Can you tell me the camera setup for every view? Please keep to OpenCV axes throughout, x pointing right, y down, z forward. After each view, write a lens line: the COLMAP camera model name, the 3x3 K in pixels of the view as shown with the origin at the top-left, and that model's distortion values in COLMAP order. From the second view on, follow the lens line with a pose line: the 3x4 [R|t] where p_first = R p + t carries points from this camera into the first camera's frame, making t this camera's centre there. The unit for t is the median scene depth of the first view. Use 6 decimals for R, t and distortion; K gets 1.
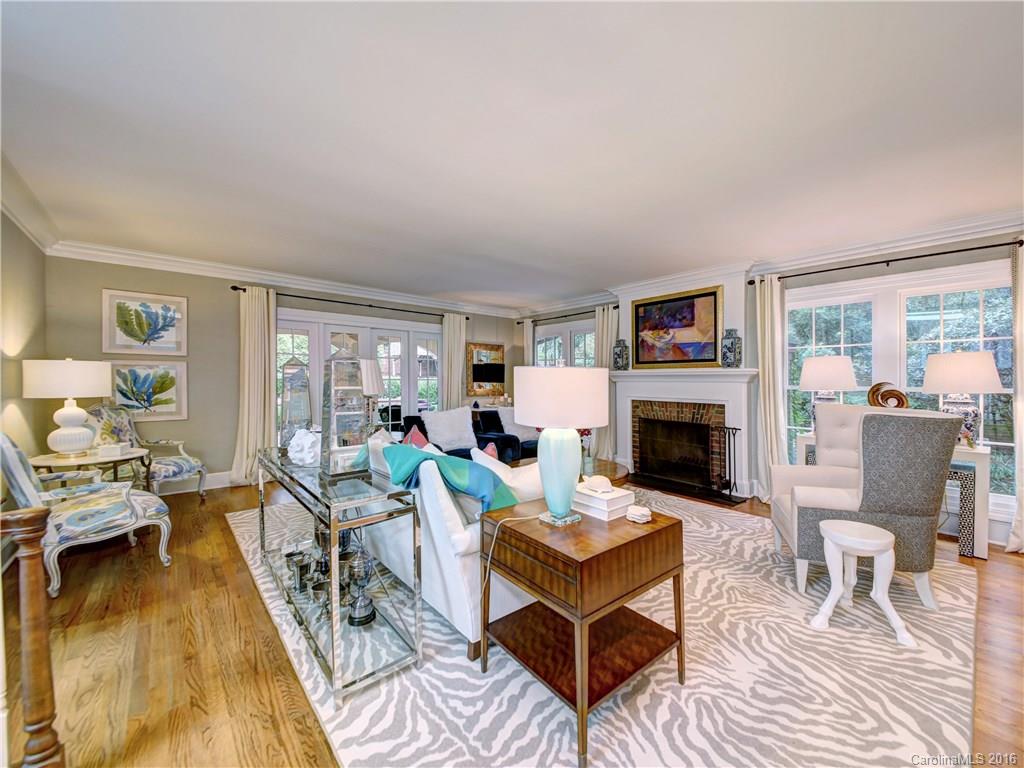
lens RADIAL K [[412.8, 0, 523.6], [0, 412.8, 380.9], [0, 0, 1]] dist [-0.004018, -0.003220]
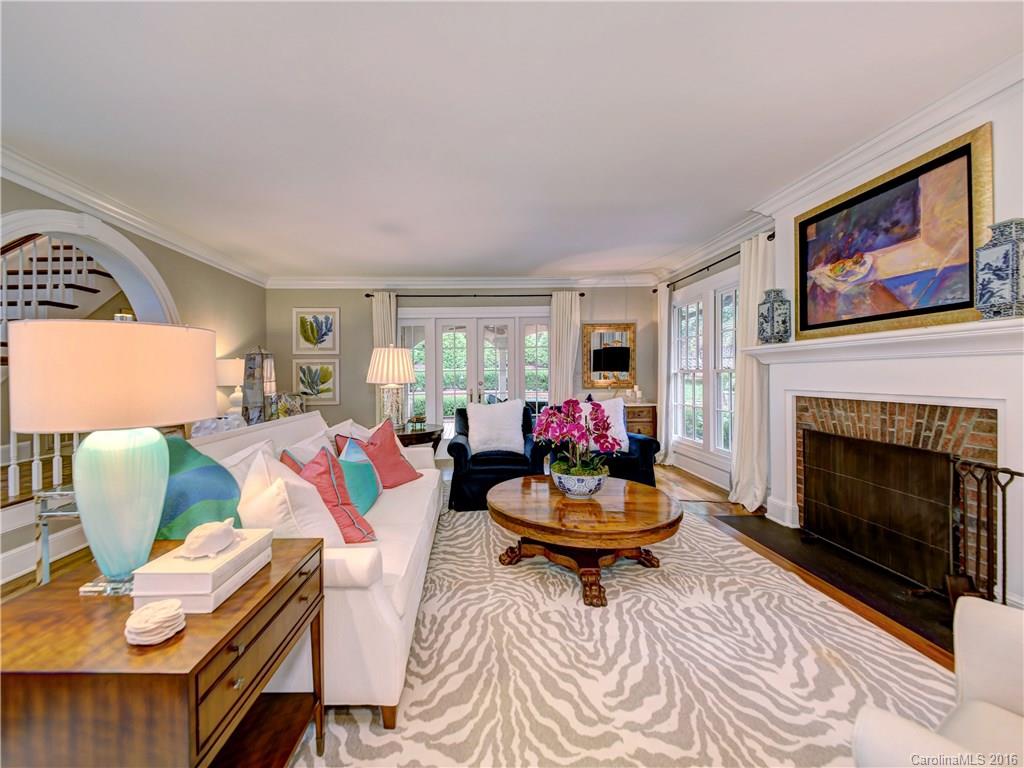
lens RADIAL K [[412.8, 0, 470.1], [0, 412.8, 375.7], [0, 0, 1]] dist [-0.004018, -0.003220]
pose [[0.758449, -0.013228, -0.651599, 0.317168], [0.012286, 0.999907, -0.005998, 0.018077], [0.651617, -0.003457, 0.758540, 0.320902]]
